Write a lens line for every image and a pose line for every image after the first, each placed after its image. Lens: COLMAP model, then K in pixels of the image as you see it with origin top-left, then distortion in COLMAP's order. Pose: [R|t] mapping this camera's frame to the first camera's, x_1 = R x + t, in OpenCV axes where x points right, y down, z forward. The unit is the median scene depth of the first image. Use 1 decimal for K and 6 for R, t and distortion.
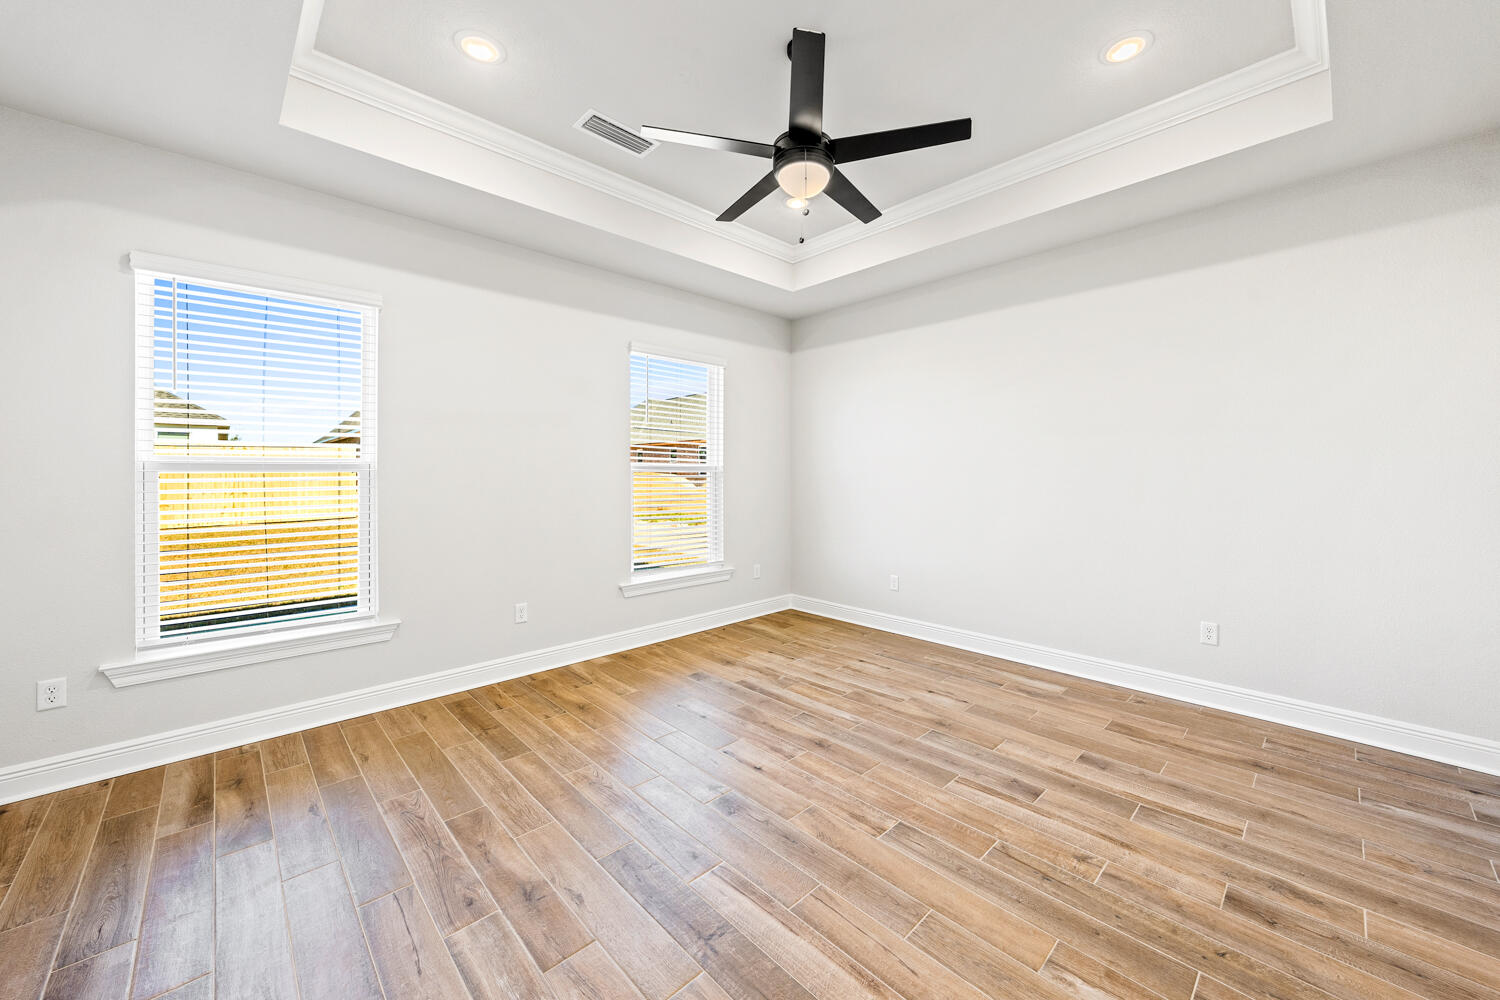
lens RADIAL K [[563.3, 0, 768.9], [0, 563.3, 472.1], [0, 0, 1]] dist [-0.000468, -0.000078]
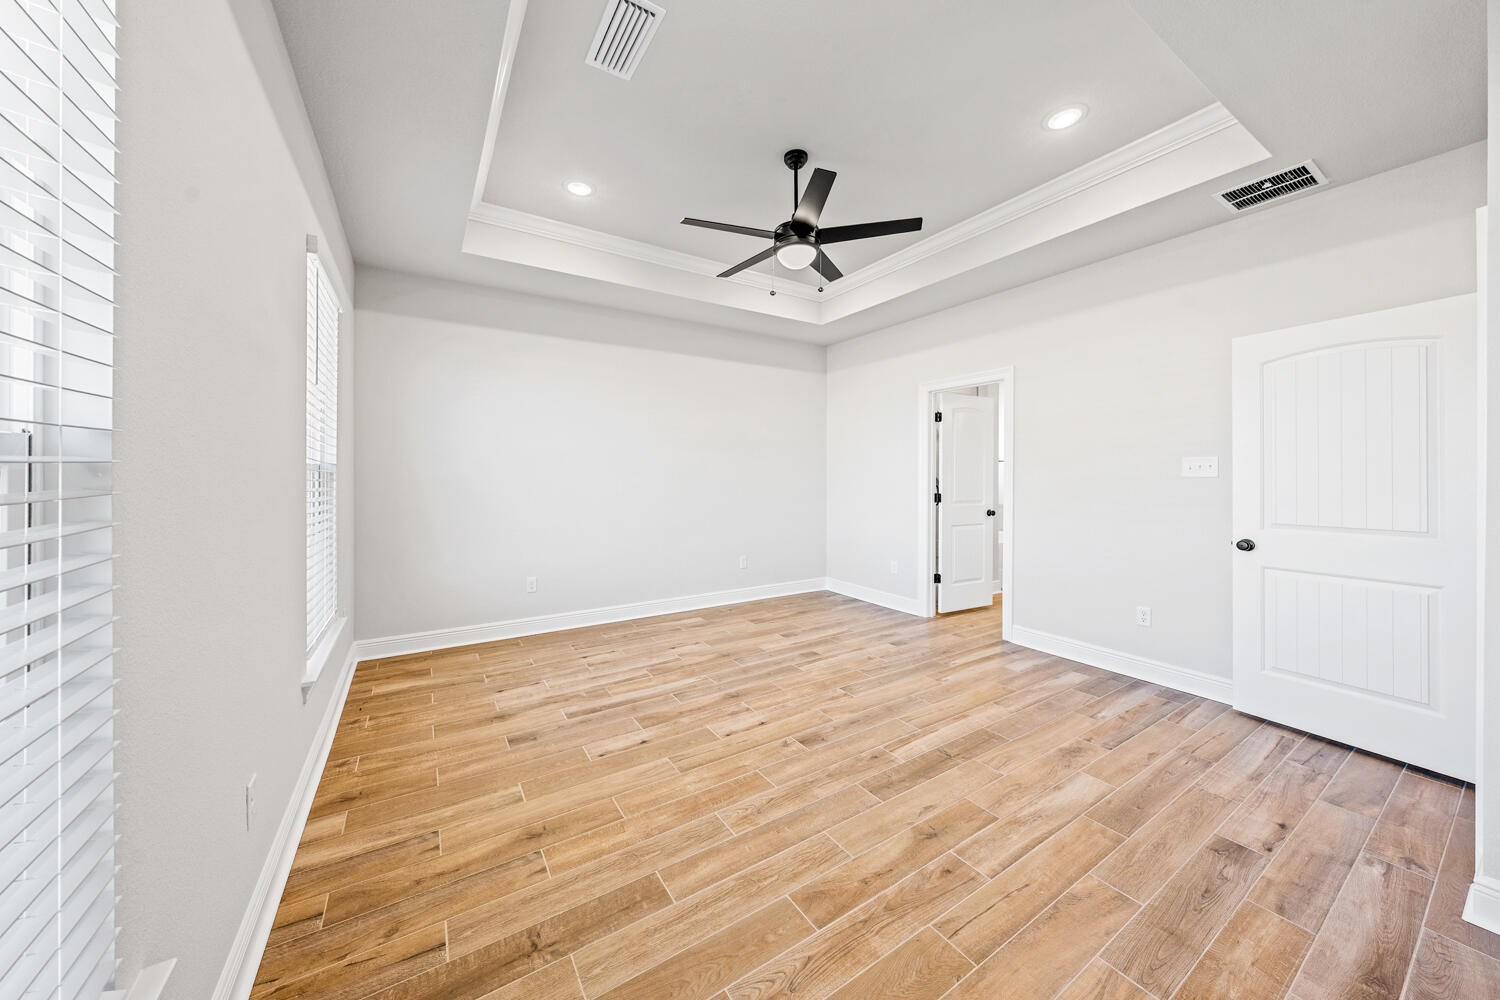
lens RADIAL K [[512.1, 0, 745.3], [0, 512.1, 479.0], [0, 0, 1]] dist [-0.002574, -0.000143]
pose [[0.211004, -0.005111, 0.977472, -0.984159], [-0.001624, 0.999983, 0.005579, 0.004536], [-0.977484, -0.002764, 0.210992, 0.737259]]
